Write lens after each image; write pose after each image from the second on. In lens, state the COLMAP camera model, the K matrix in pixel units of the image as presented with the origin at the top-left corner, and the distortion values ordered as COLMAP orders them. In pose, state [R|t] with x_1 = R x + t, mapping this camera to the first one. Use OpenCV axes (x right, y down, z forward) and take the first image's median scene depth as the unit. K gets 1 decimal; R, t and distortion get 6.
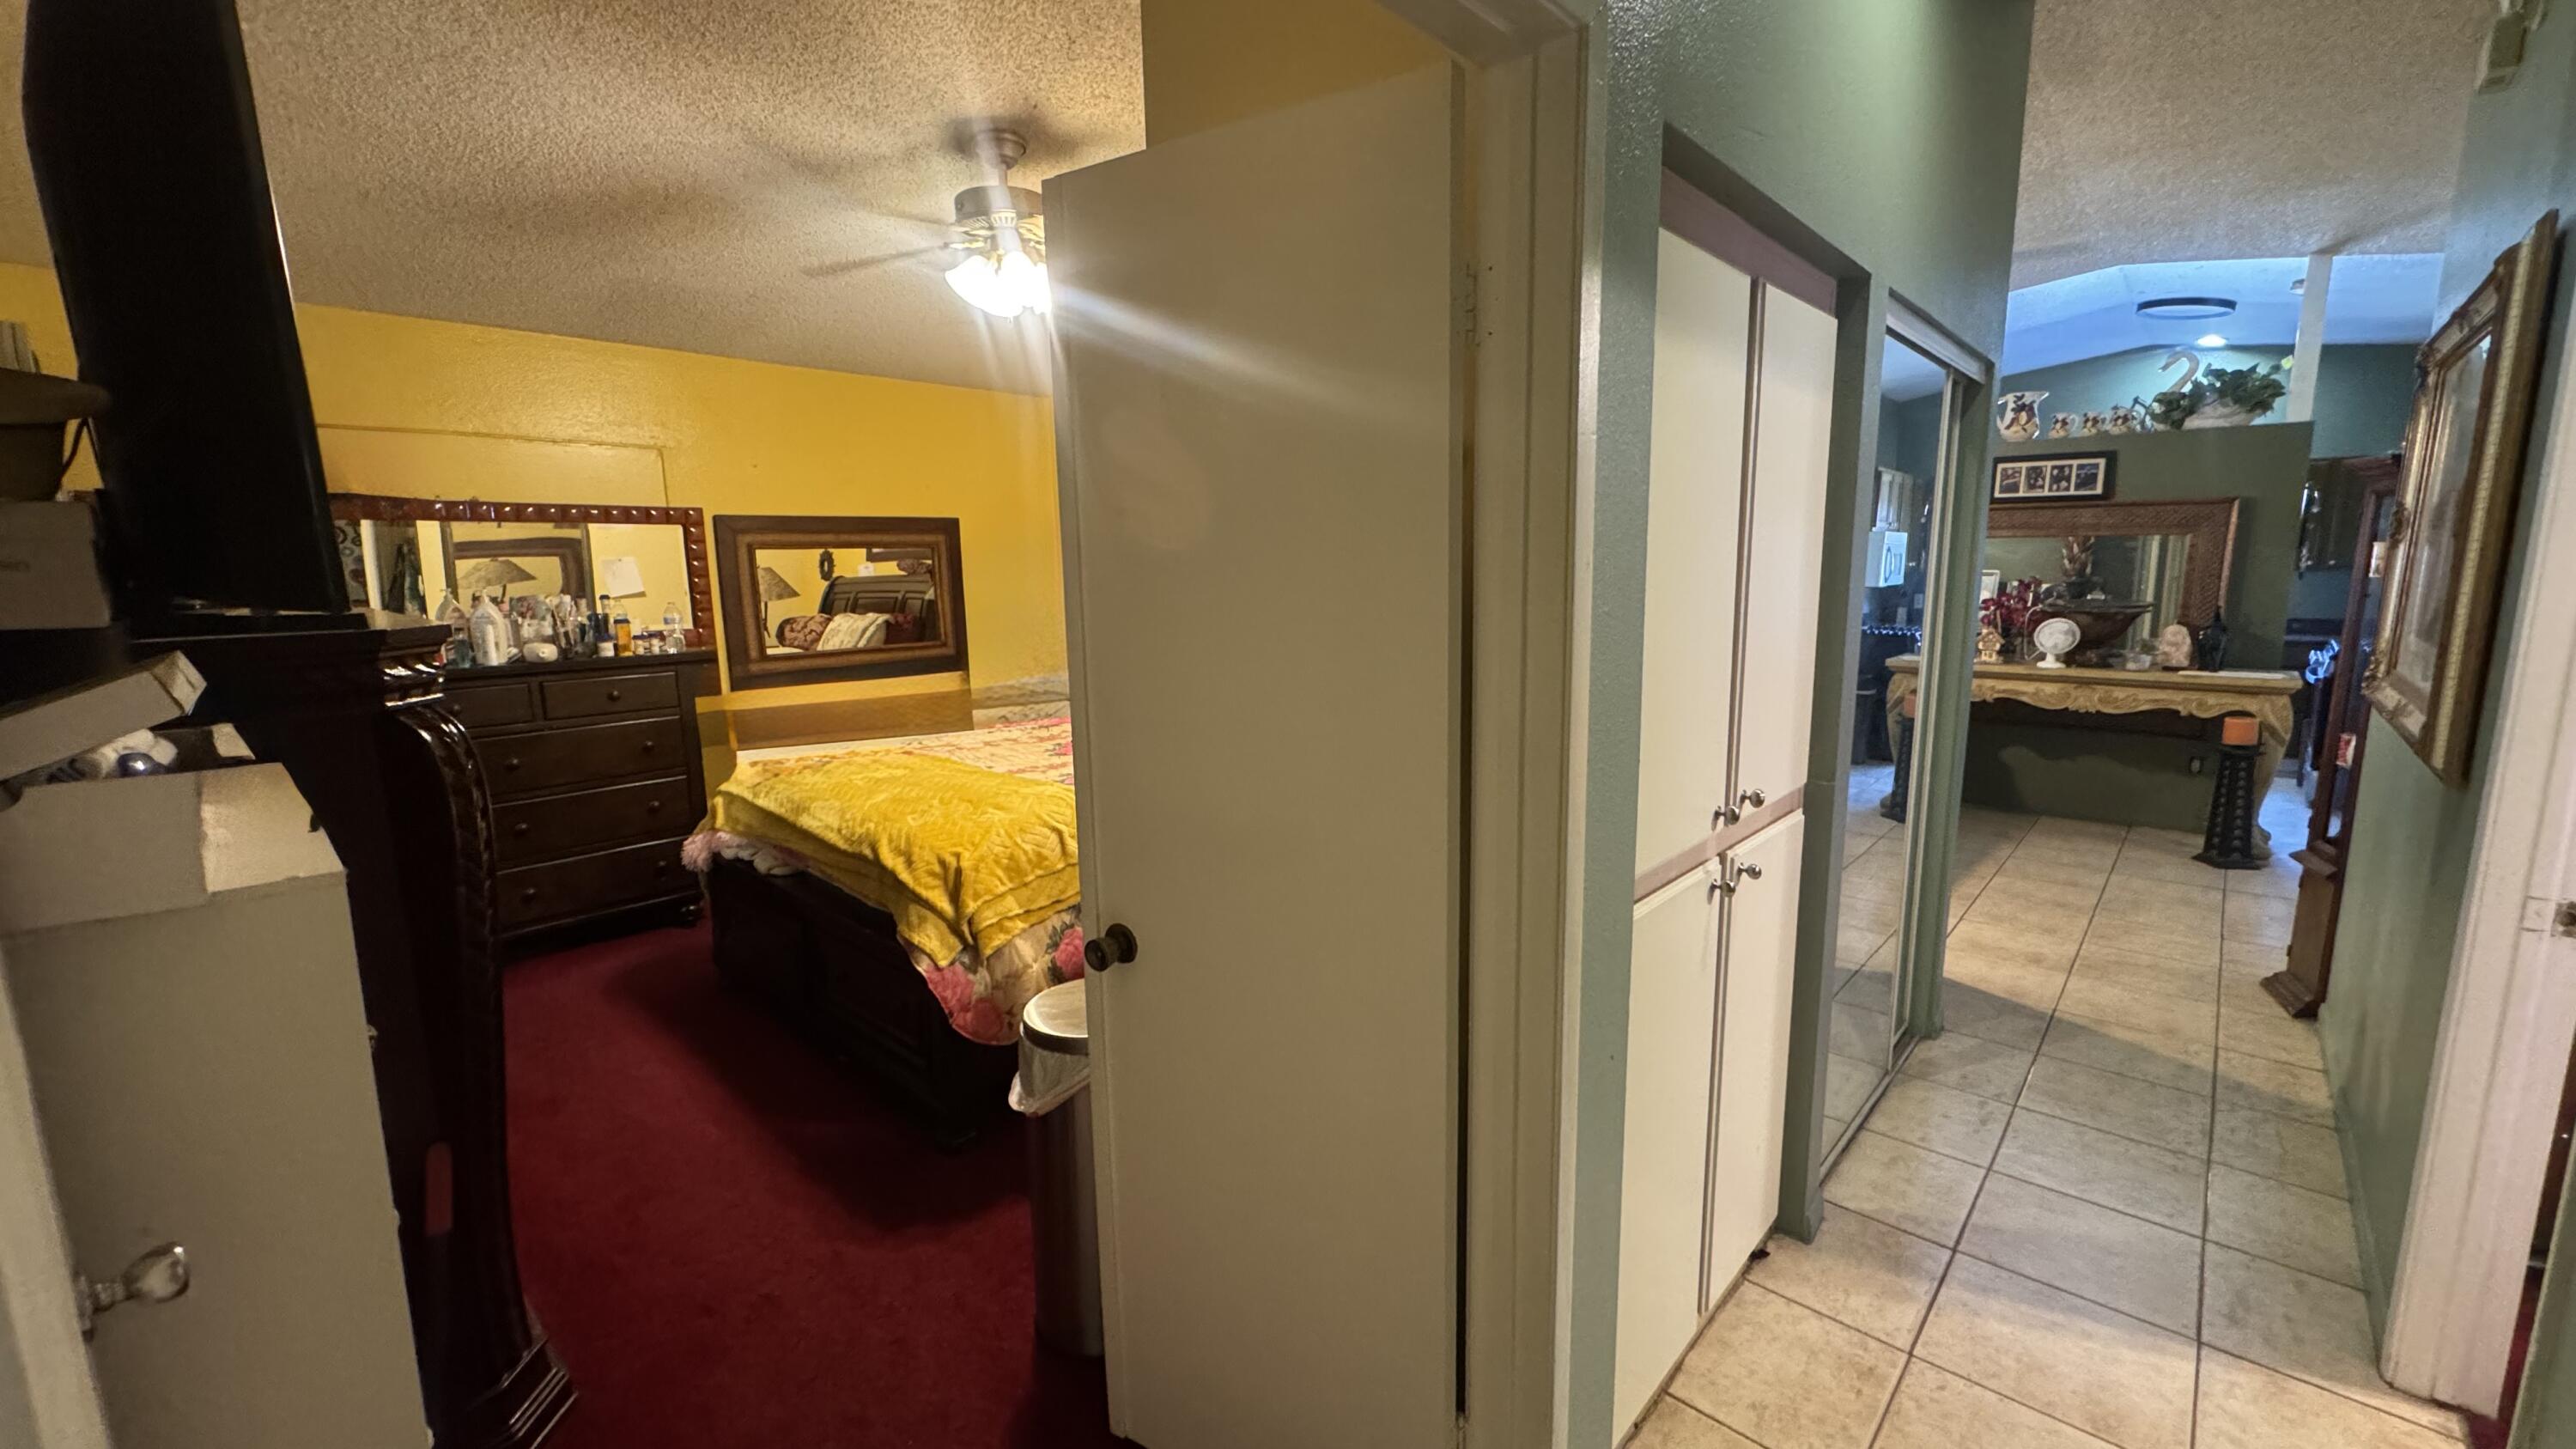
lens RADIAL K [[1026.9, 0, 1289.2], [0, 1026.9, 724.6], [0, 0, 1]] dist [-0.001697, -0.000244]
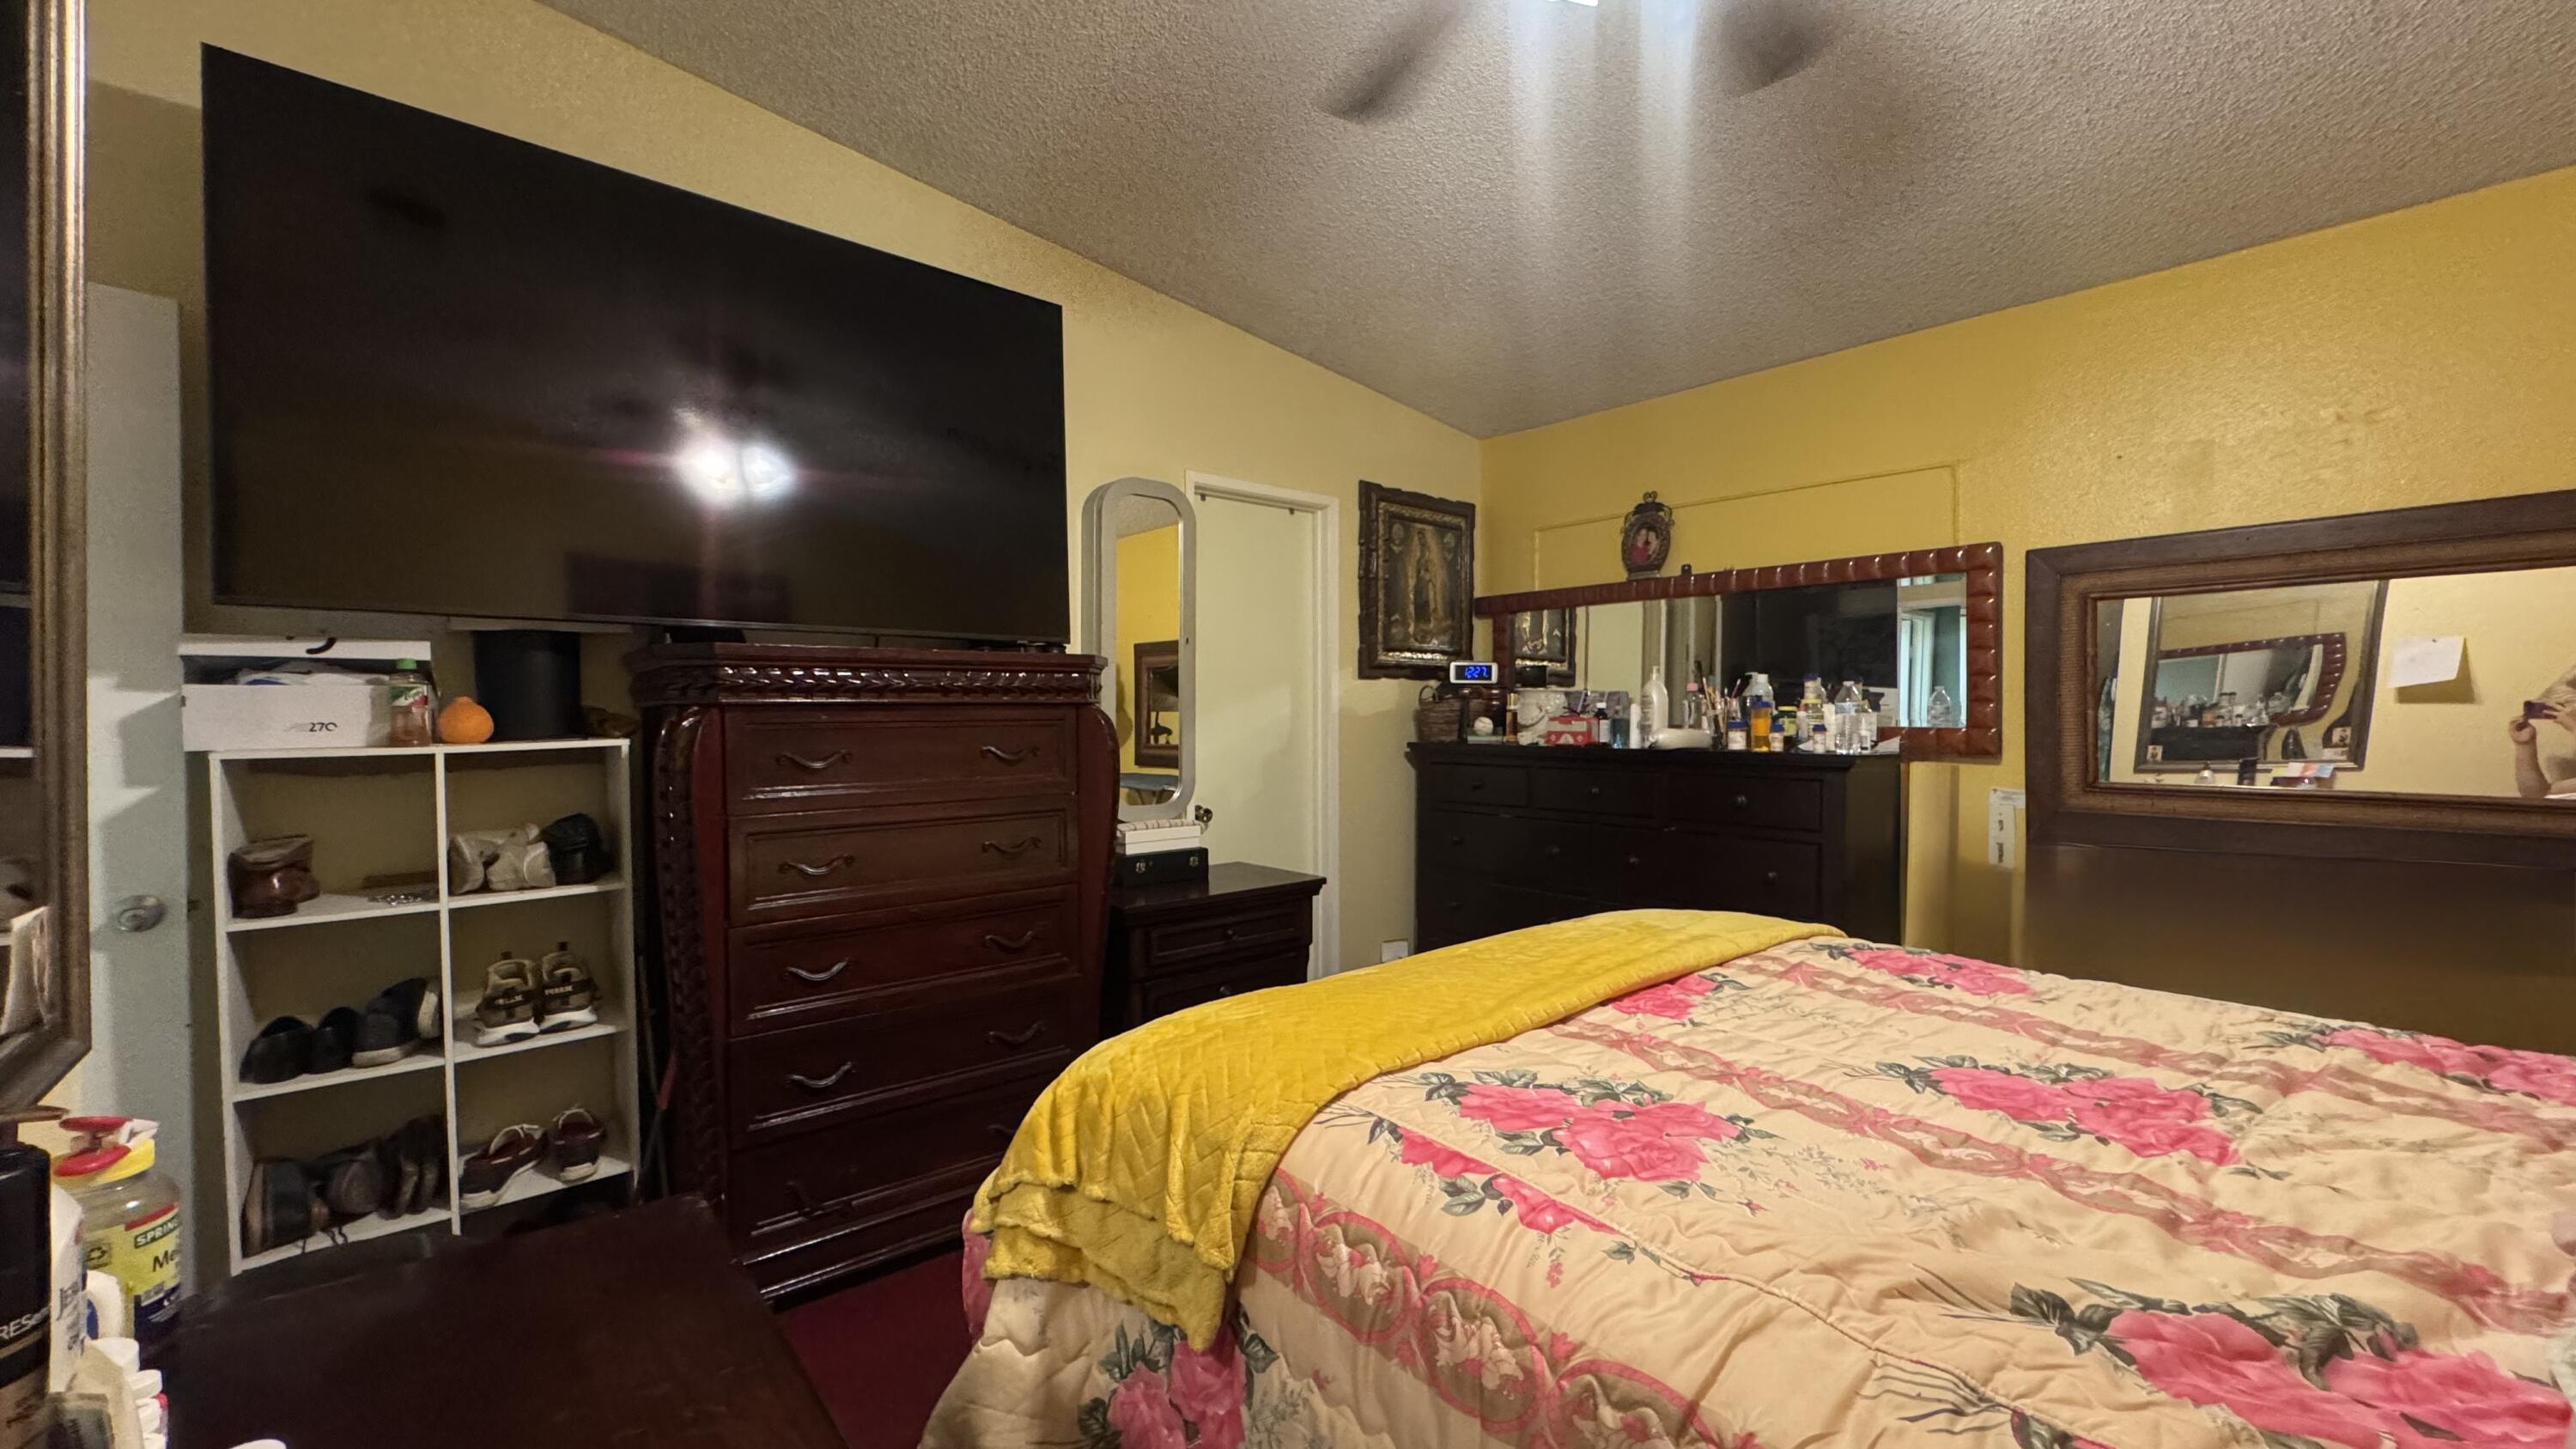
lens RADIAL K [[1026.9, 0, 1289.2], [0, 1026.9, 724.6], [0, 0, 1]] dist [-0.001697, -0.000244]
pose [[-0.135253, 0.019947, -0.990610, 0.132624], [-0.161632, 0.985960, 0.041922, -0.061071], [0.977539, 0.165784, -0.130130, 0.743408]]
